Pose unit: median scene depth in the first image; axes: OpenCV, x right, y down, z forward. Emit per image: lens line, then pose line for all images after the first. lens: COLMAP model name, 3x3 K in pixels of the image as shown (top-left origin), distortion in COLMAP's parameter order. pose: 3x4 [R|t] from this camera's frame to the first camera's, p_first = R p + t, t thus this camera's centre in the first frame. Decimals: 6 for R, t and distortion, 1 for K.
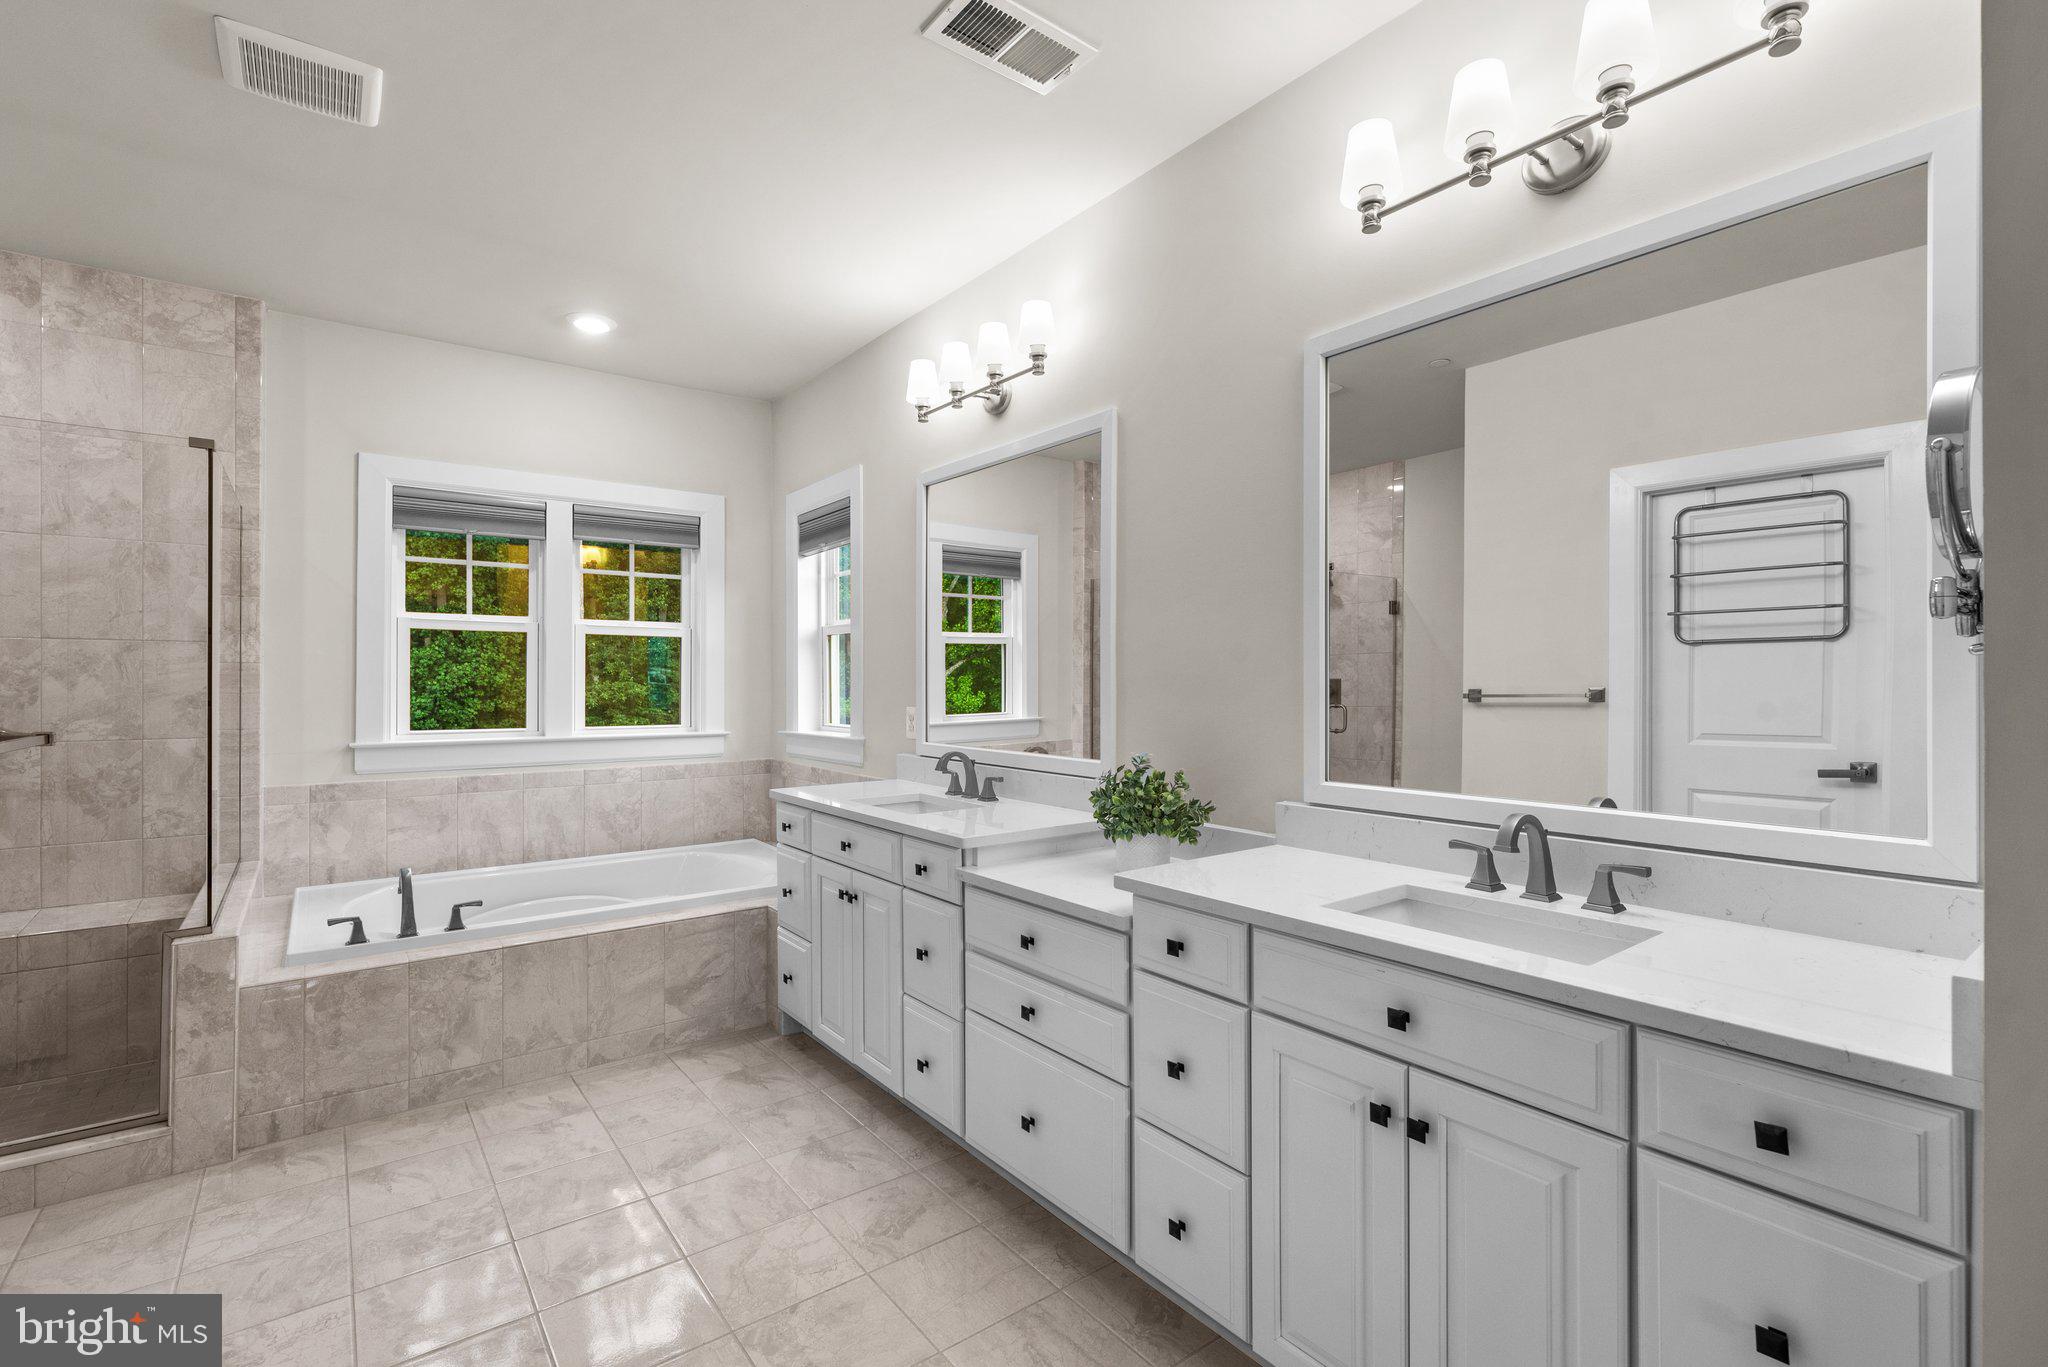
lens RADIAL K [[916.0, 0, 1022.6], [0, 916.0, 682.7], [0, 0, 1]] dist [0.000562, -0.000056]
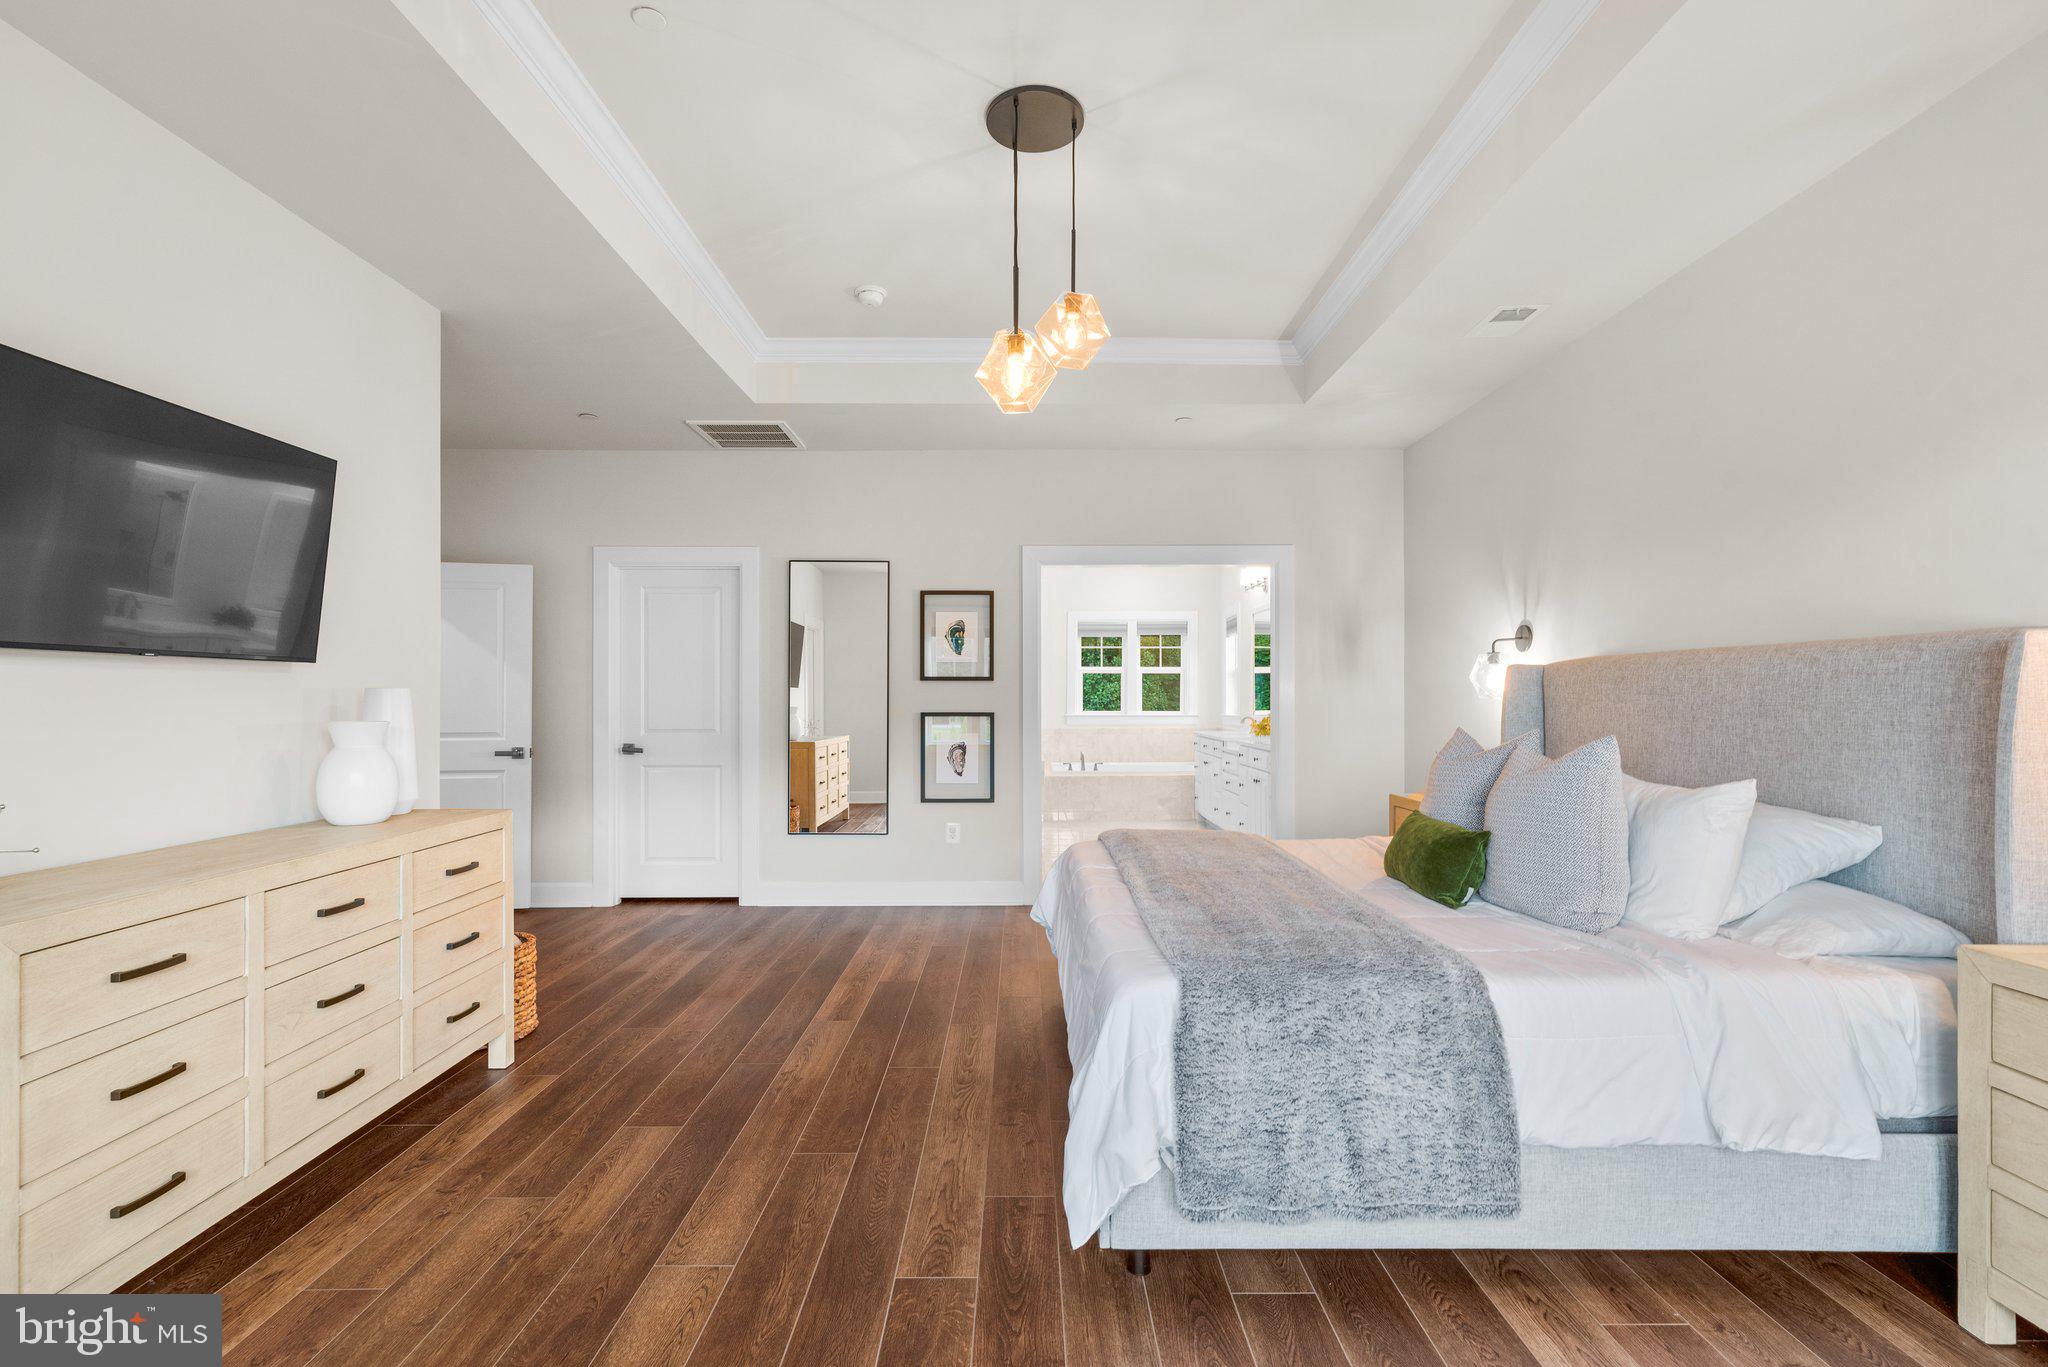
lens RADIAL K [[916.0, 0, 1029.6], [0, 916.0, 688.4], [0, 0, 1]] dist [0.000562, -0.000056]
pose [[0.800621, -0.009060, -0.599102, 0.916039], [0.001729, 0.999916, -0.012809, 0.021997], [0.599168, 0.009219, 0.800570, -1.396858]]
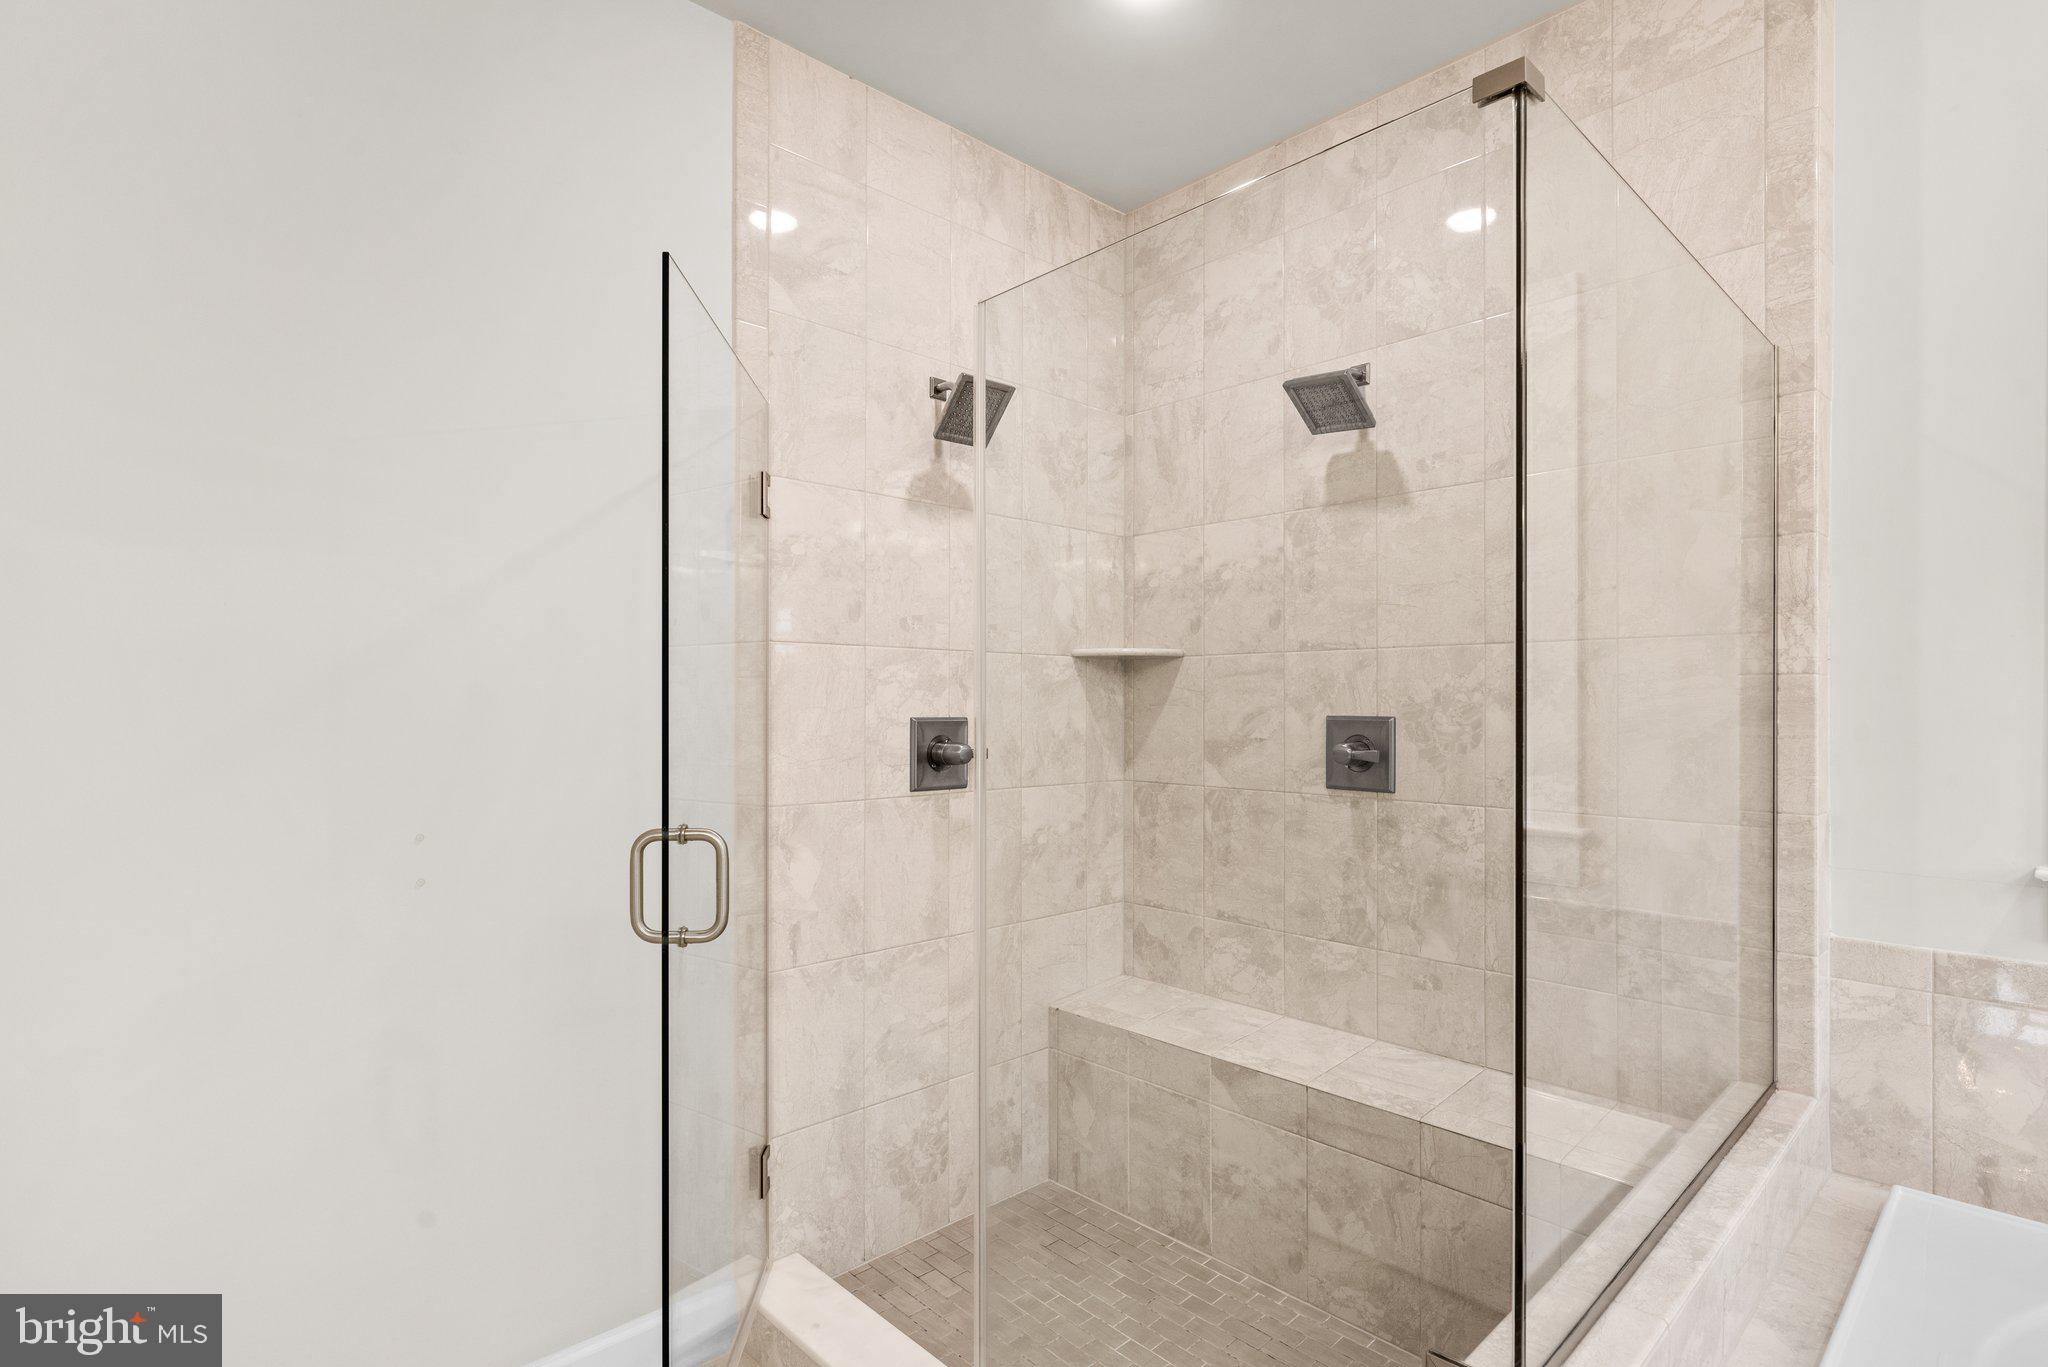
lens RADIAL K [[1019.6, 0, 1017.7], [0, 1019.6, 702.9], [0, 0, 1]] dist [0.000735, -0.000876]
pose [[0.104924, -0.001384, -0.994479, -0.349285], [-0.000095, 0.999999, -0.001402, -0.005430], [0.994480, 0.000242, 0.104924, 0.527598]]
